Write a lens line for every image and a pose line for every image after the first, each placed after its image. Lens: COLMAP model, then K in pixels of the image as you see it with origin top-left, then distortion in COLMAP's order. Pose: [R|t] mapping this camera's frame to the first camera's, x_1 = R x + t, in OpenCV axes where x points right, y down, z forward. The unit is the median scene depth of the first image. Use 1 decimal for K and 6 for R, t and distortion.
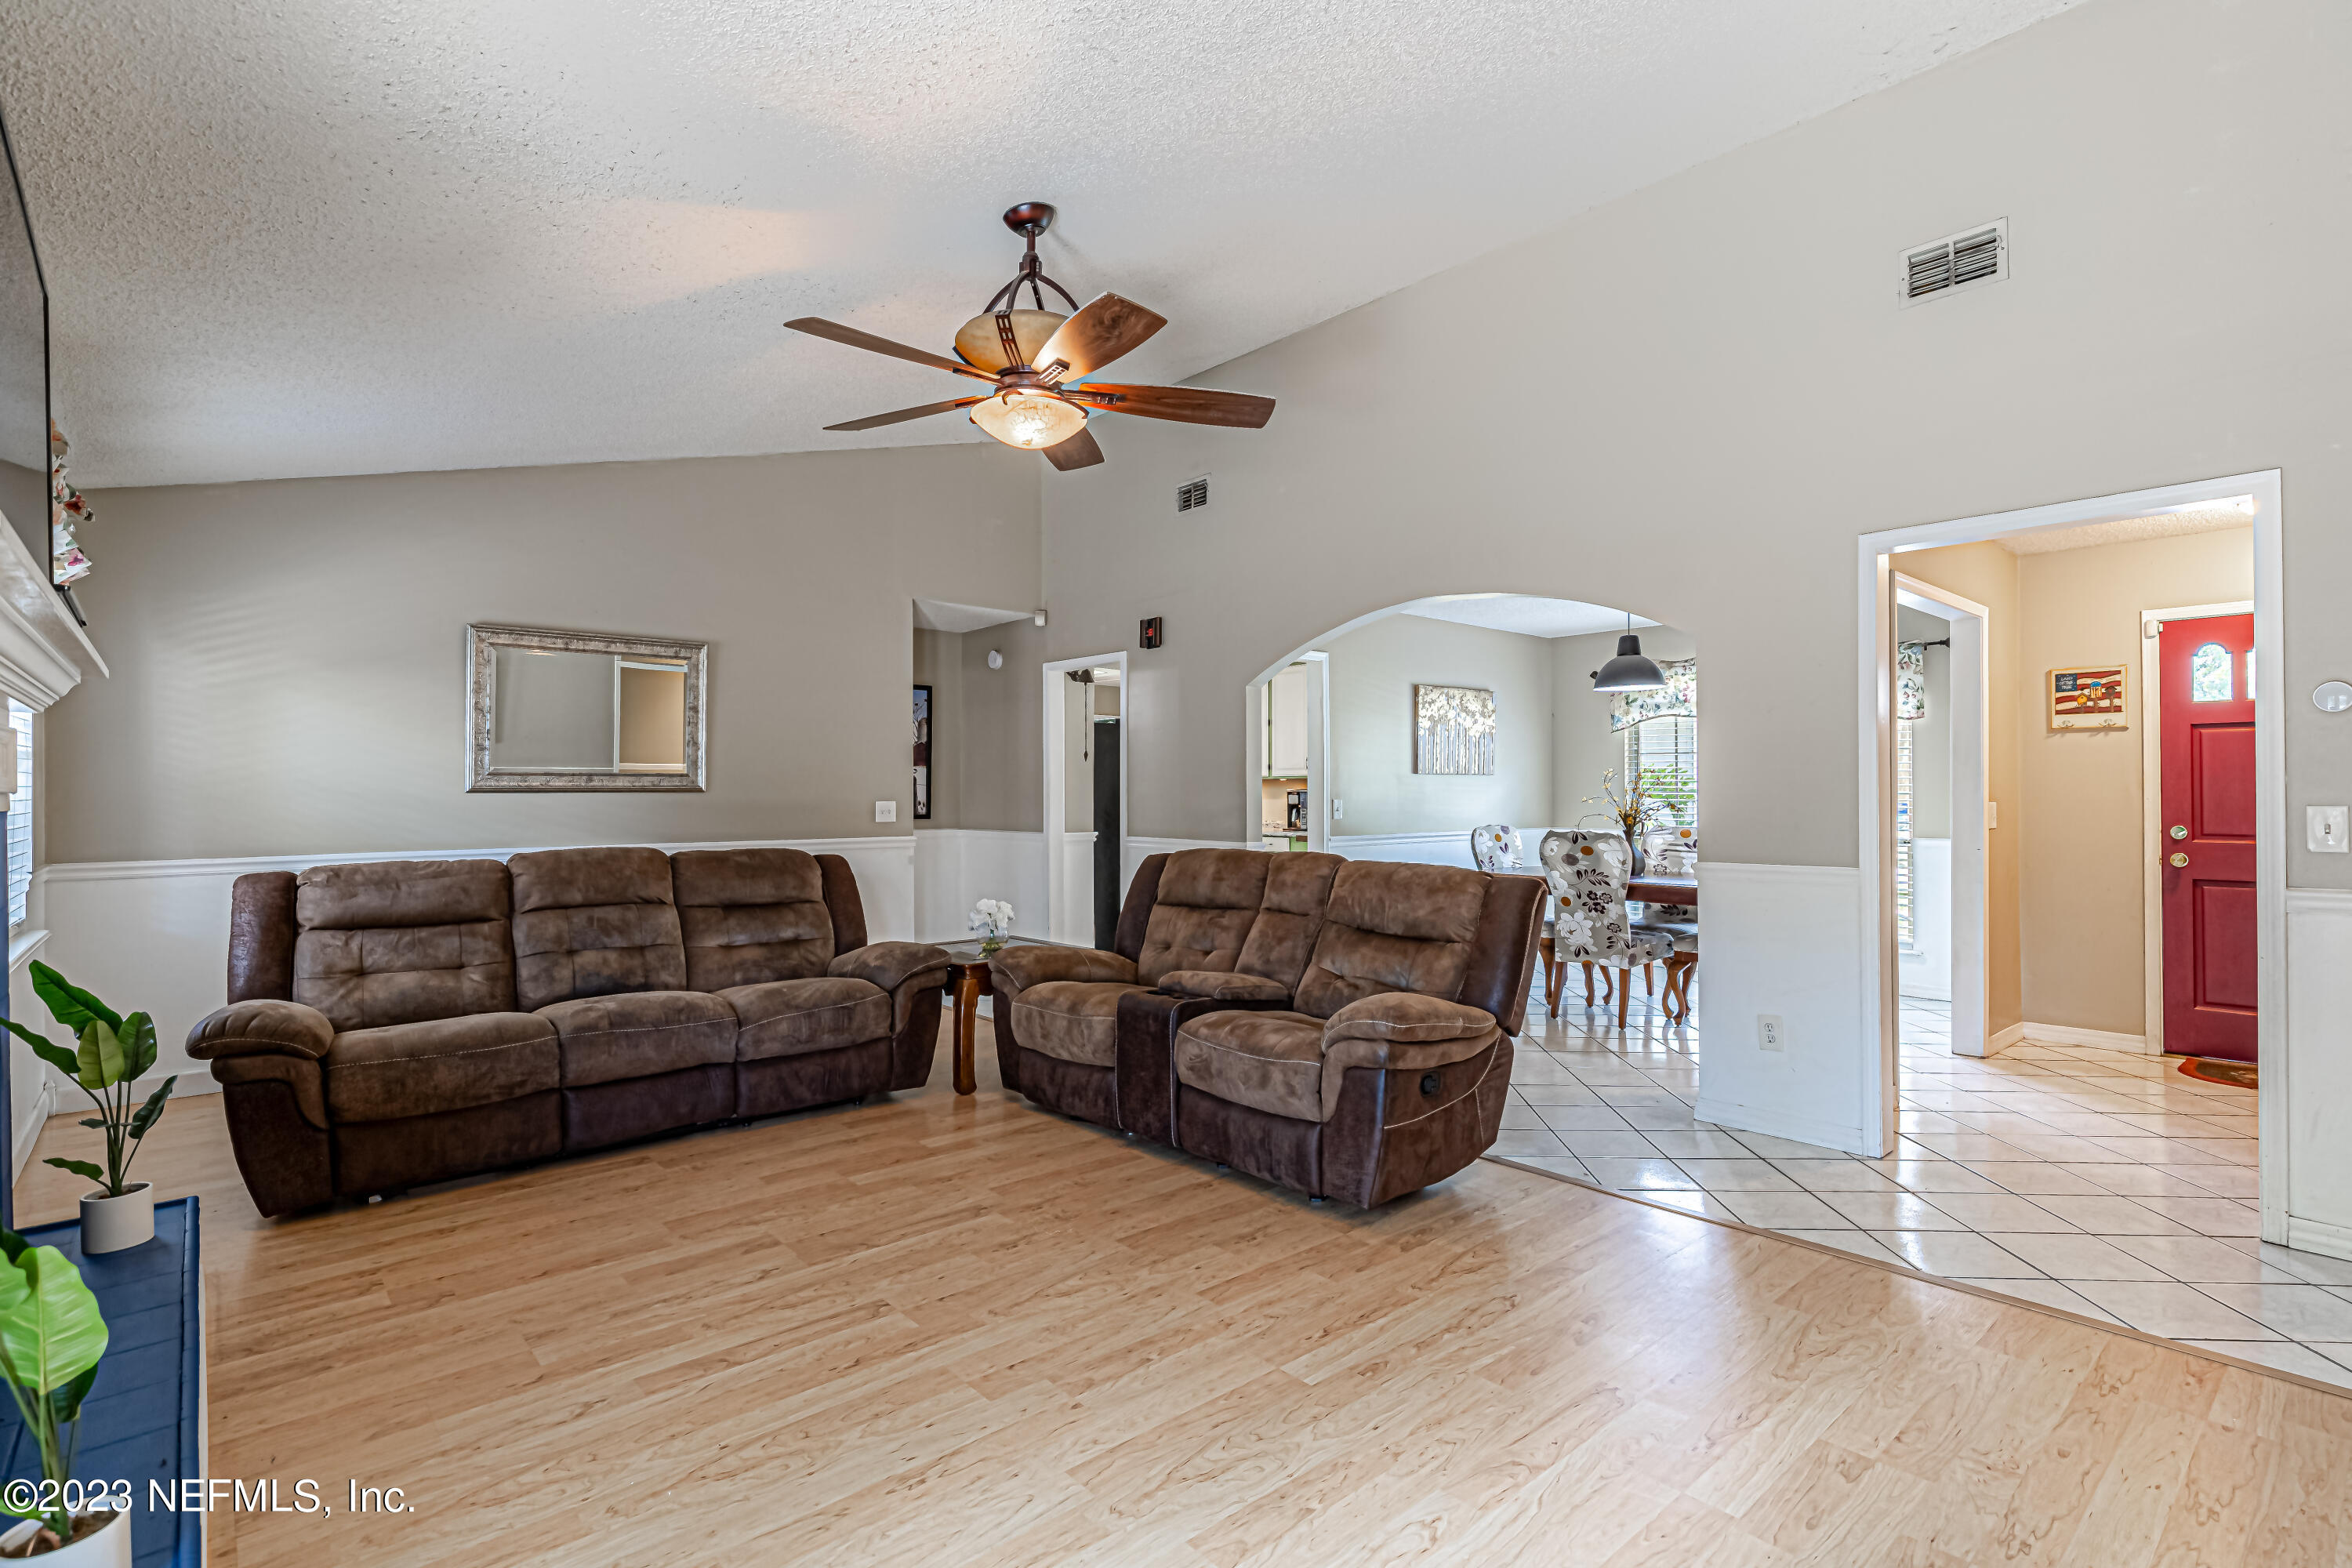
lens RADIAL K [[1122.8, 0, 1184.2], [0, 1122.8, 777.6], [0, 0, 1]] dist [-0.002392, -0.000426]
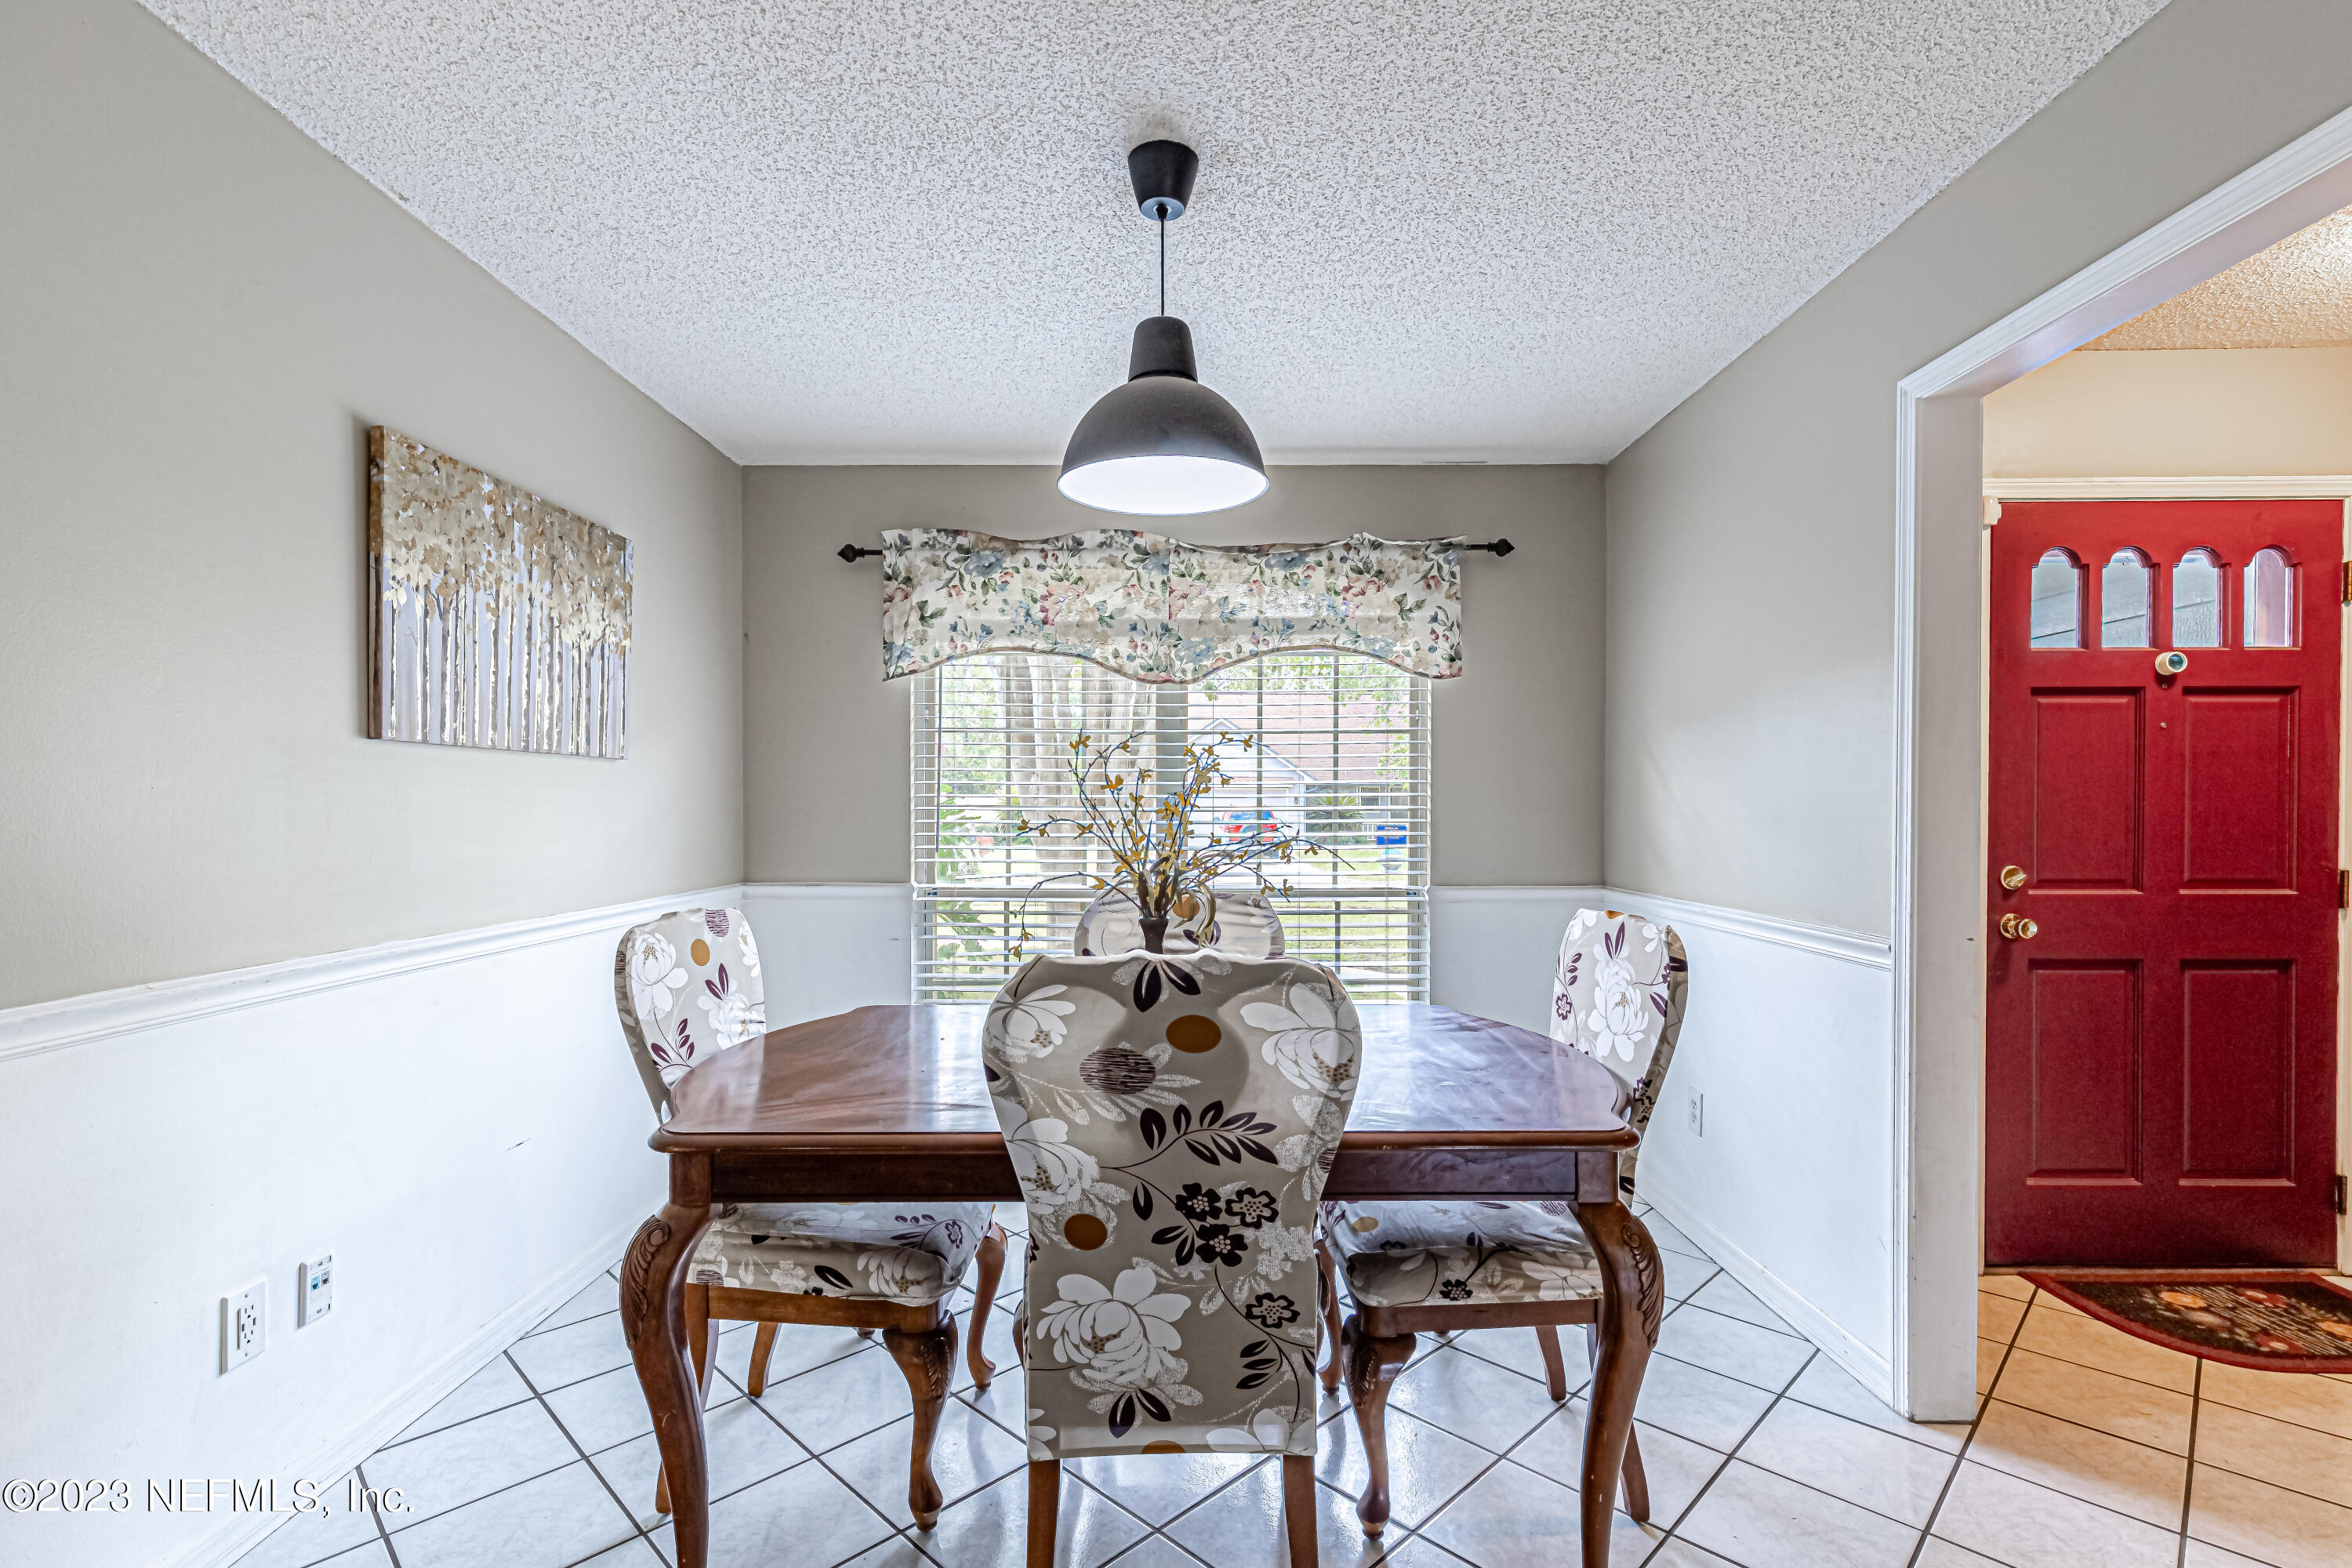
lens RADIAL K [[1069.3, 0, 1172.5], [0, 1069.3, 813.8], [0, 0, 1]] dist [0.004366, -0.000444]
pose [[0.670582, -0.002482, 0.741831, 0.185019], [-0.009715, 0.999879, 0.012128, 0.013480], [-0.741772, -0.015340, 0.670477, 0.877200]]
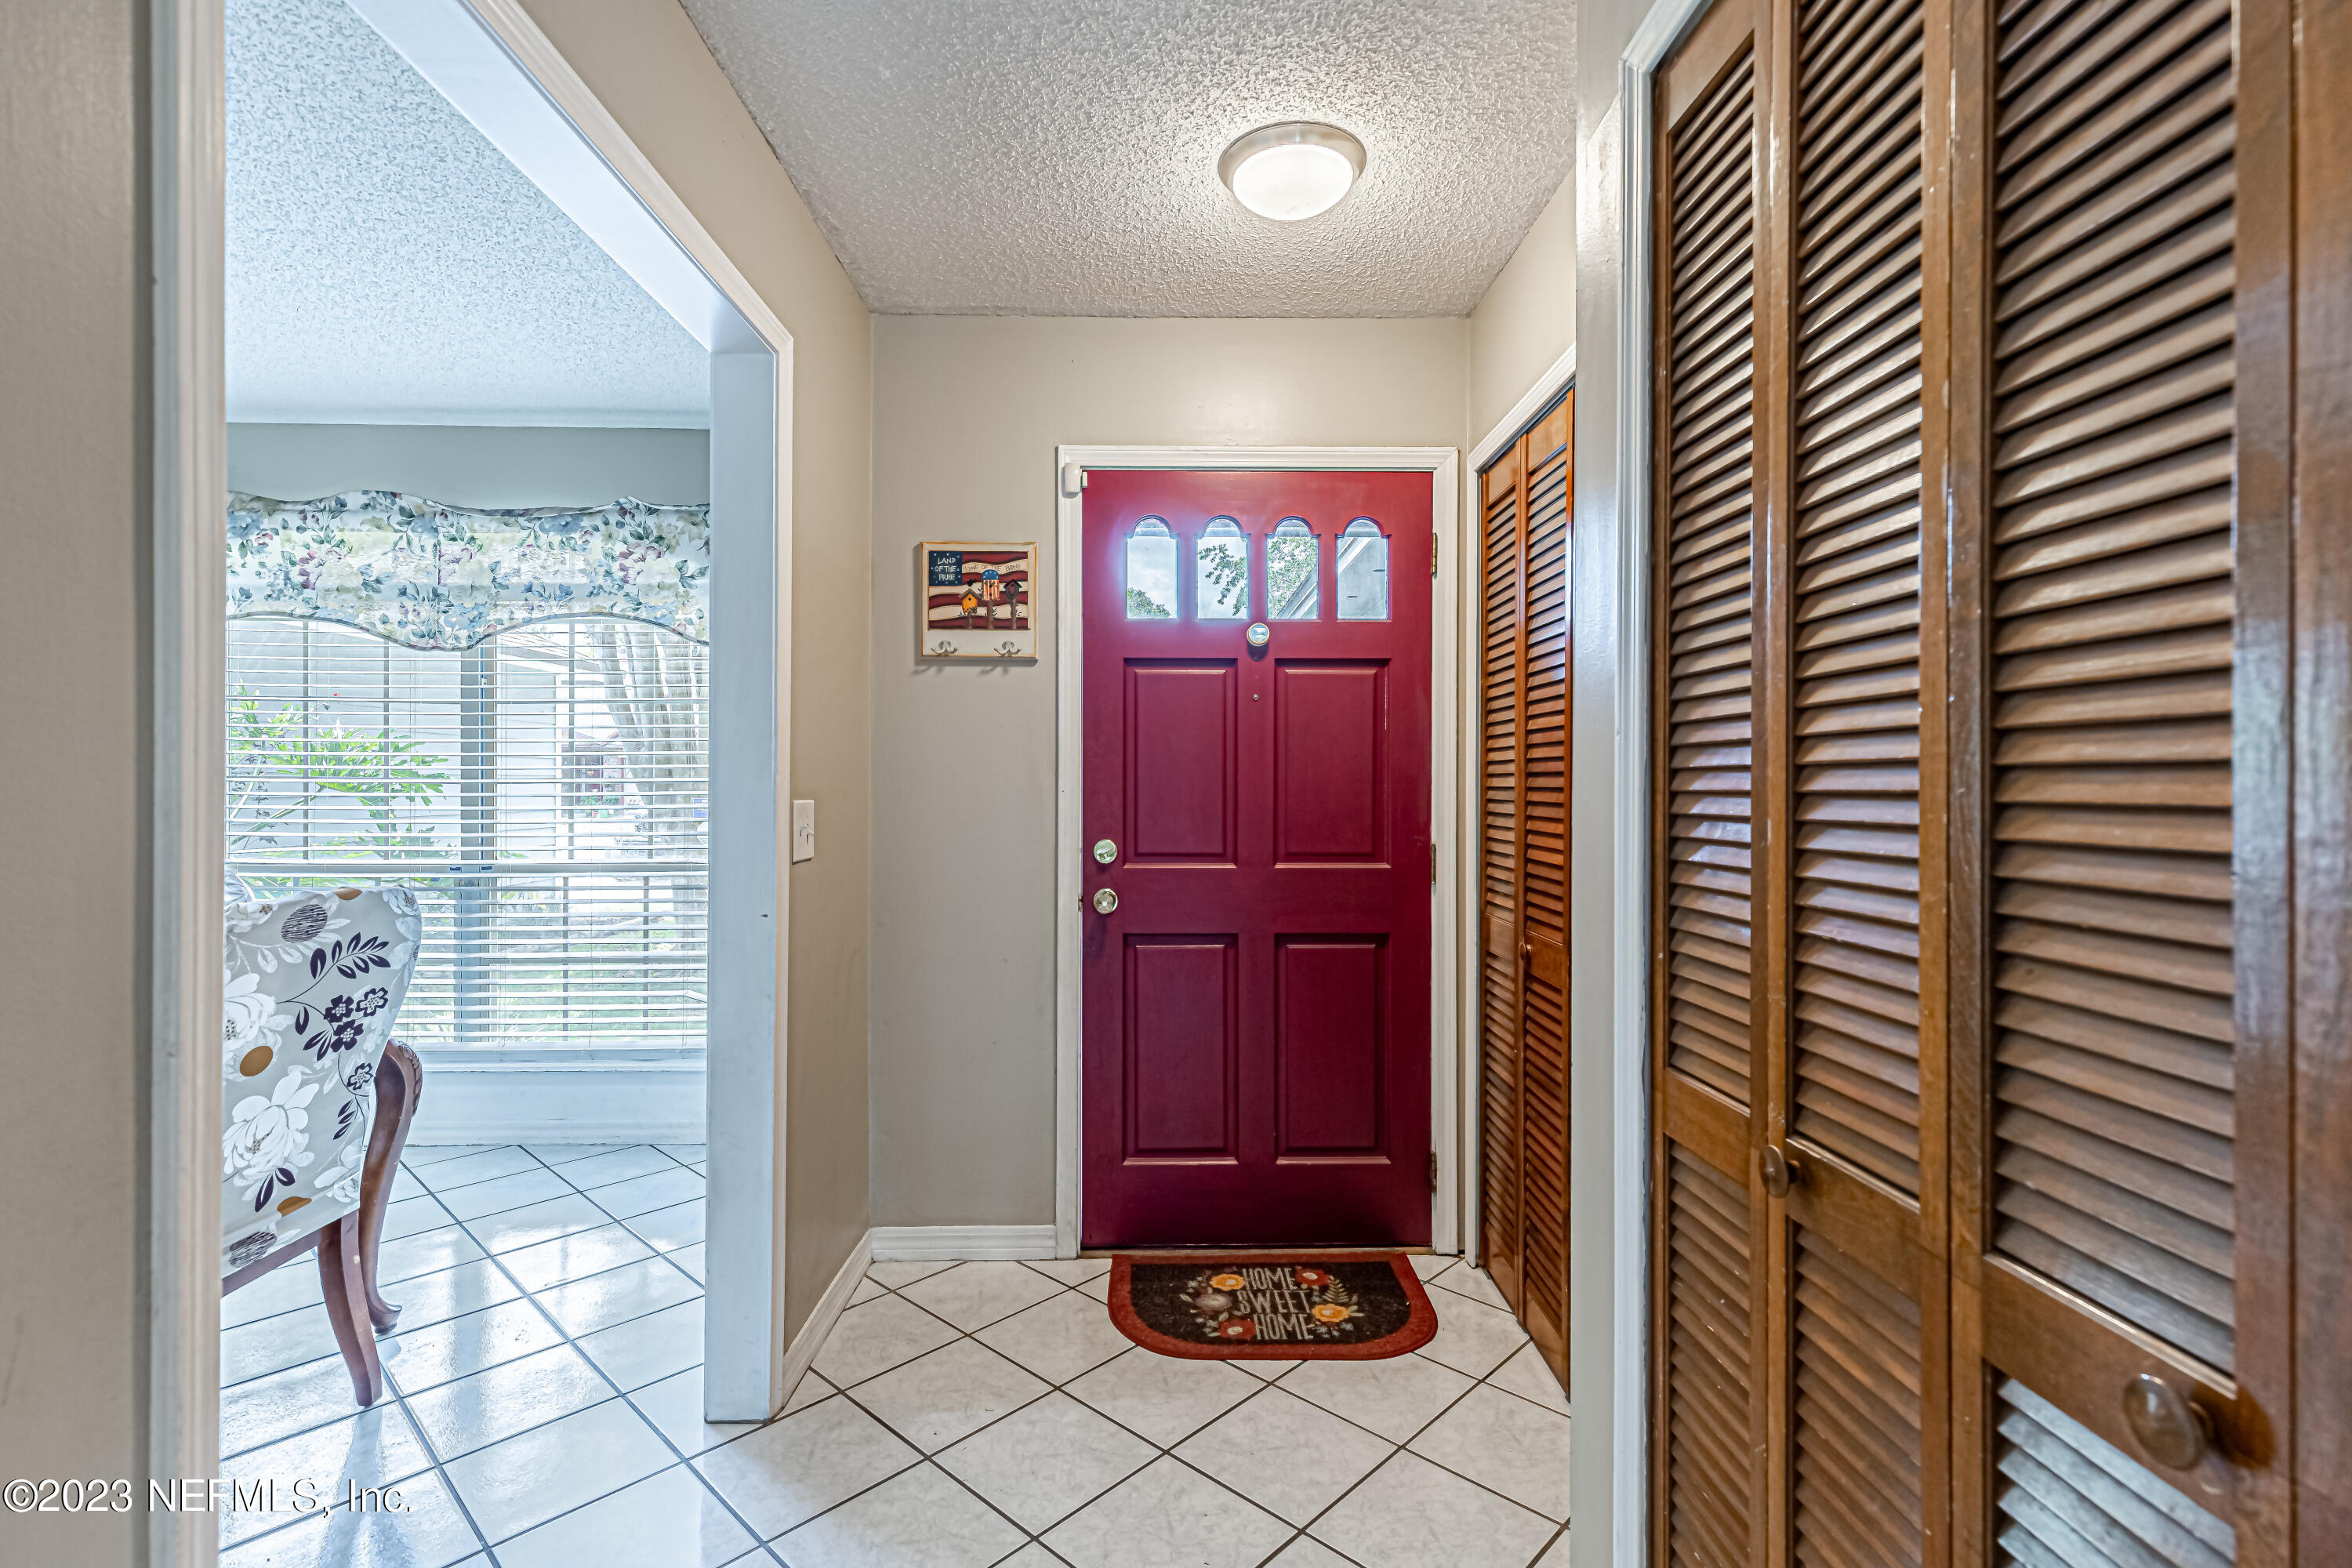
lens RADIAL K [[1056.2, 0, 1172.8], [0, 1056.2, 782.4], [0, 0, 1]] dist [0.007516, -0.000015]
pose [[0.650523, 0.002693, 0.759481, 0.470838], [-0.012362, 0.999899, 0.007043, 0.009962], [-0.759386, -0.013971, 0.650491, 0.584276]]
